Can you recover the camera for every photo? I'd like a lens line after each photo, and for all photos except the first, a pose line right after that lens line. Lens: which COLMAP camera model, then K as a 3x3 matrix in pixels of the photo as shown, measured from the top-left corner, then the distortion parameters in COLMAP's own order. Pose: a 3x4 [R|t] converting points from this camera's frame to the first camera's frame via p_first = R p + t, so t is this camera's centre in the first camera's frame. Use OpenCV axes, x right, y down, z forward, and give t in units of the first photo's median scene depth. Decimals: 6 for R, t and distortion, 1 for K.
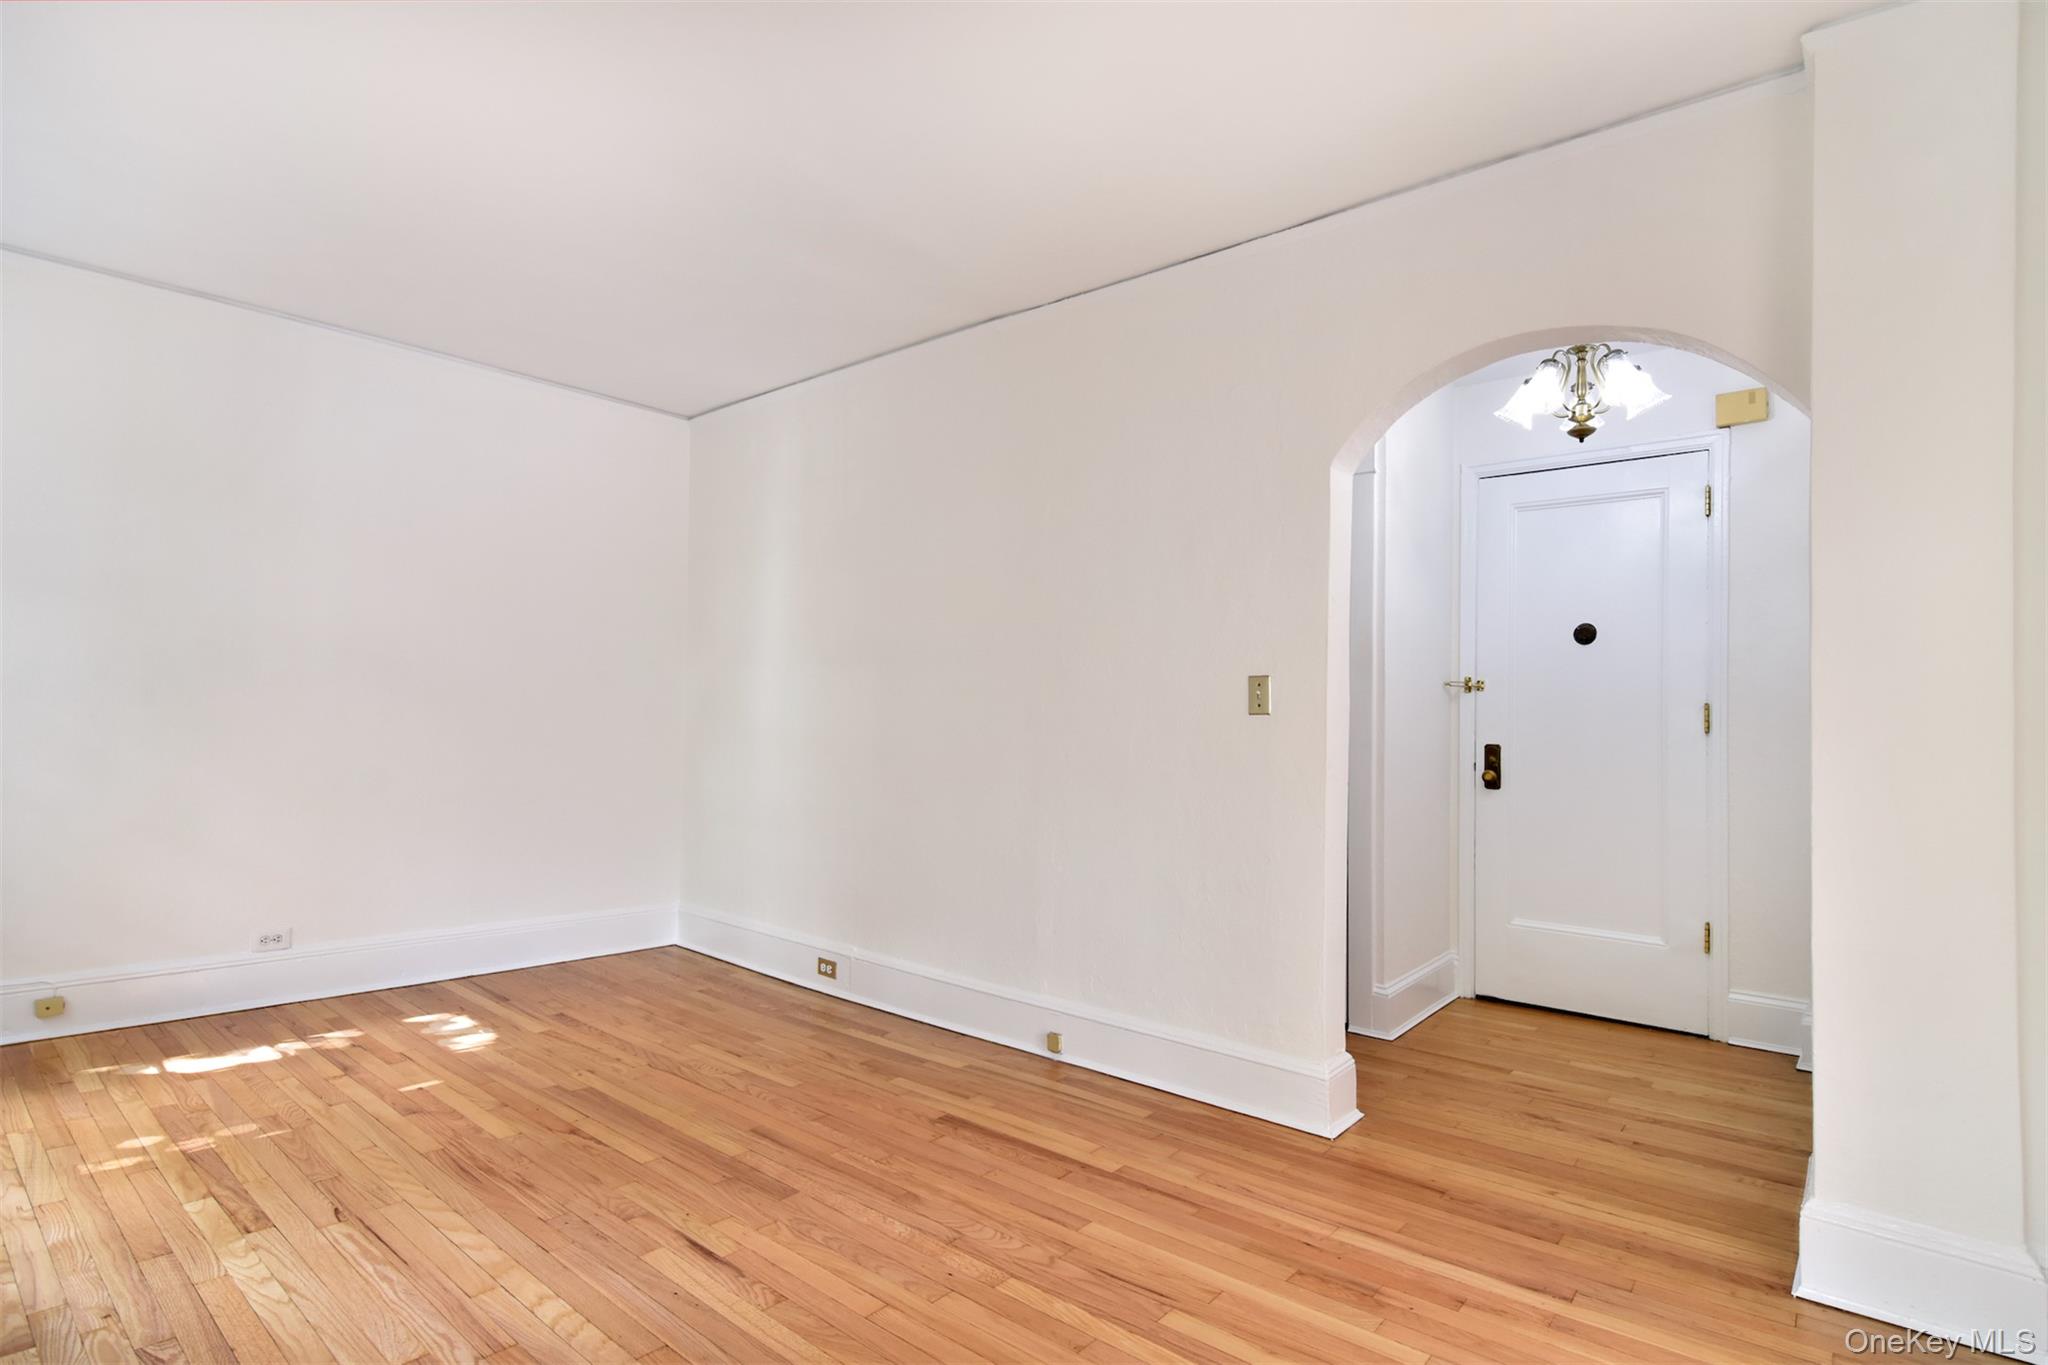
lens RADIAL K [[1021.9, 0, 988.5], [0, 1021.9, 679.9], [0, 0, 1]] dist [-0.007919, -0.004845]
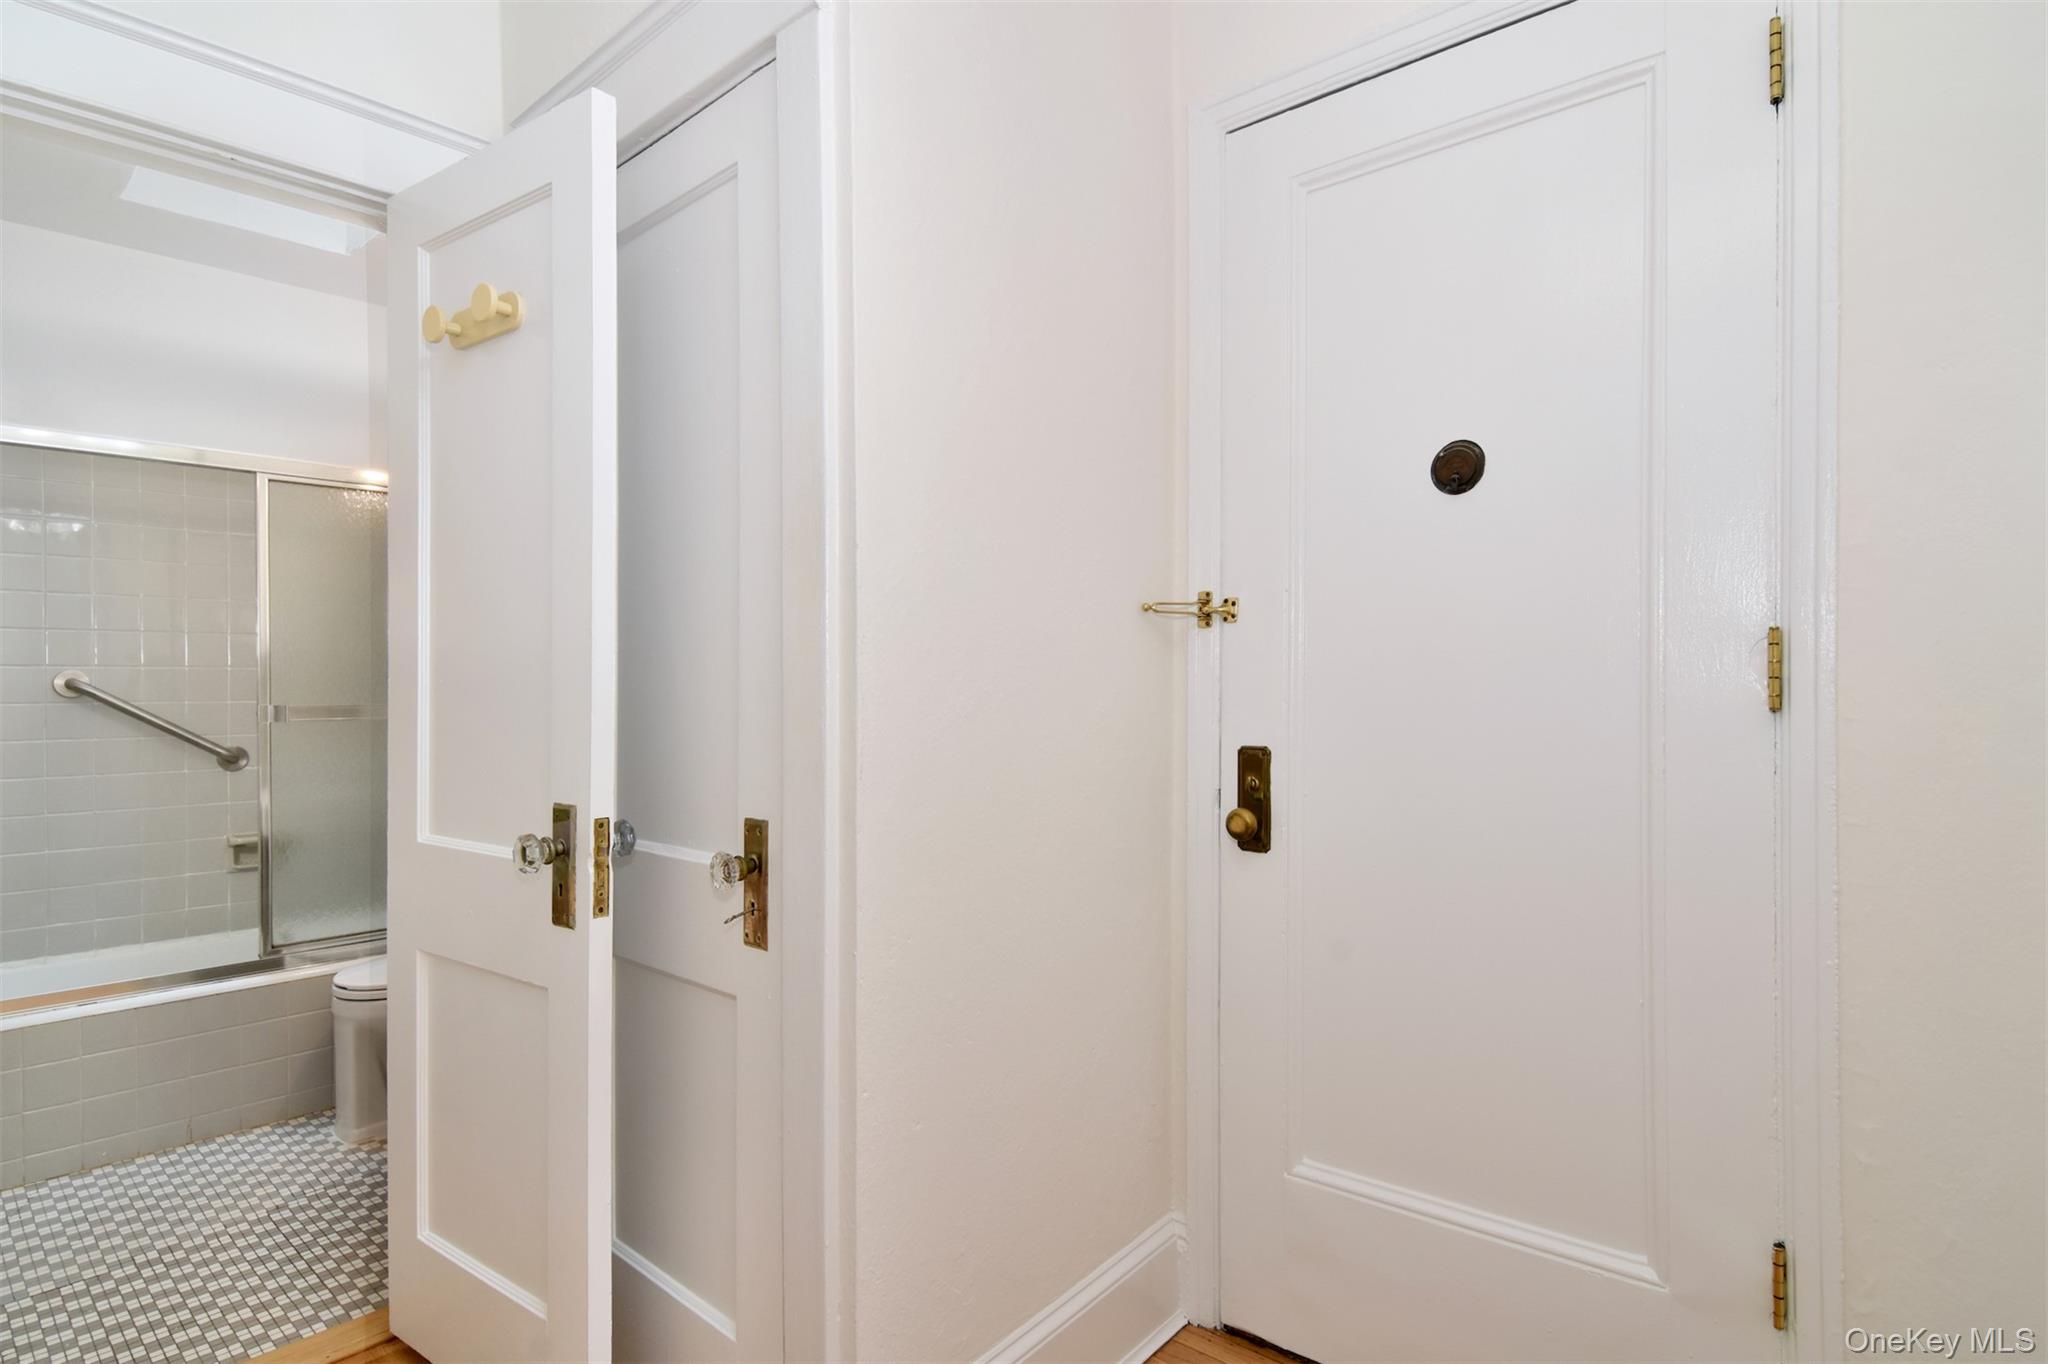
lens RADIAL K [[1021.9, 0, 987.8], [0, 1021.9, 691.0], [0, 0, 1]] dist [-0.007919, -0.004845]
pose [[0.998965, -0.023920, -0.038695, 0.401216], [0.025101, 0.999225, 0.030336, 0.024438], [0.037939, -0.031276, 0.998790, 0.572563]]
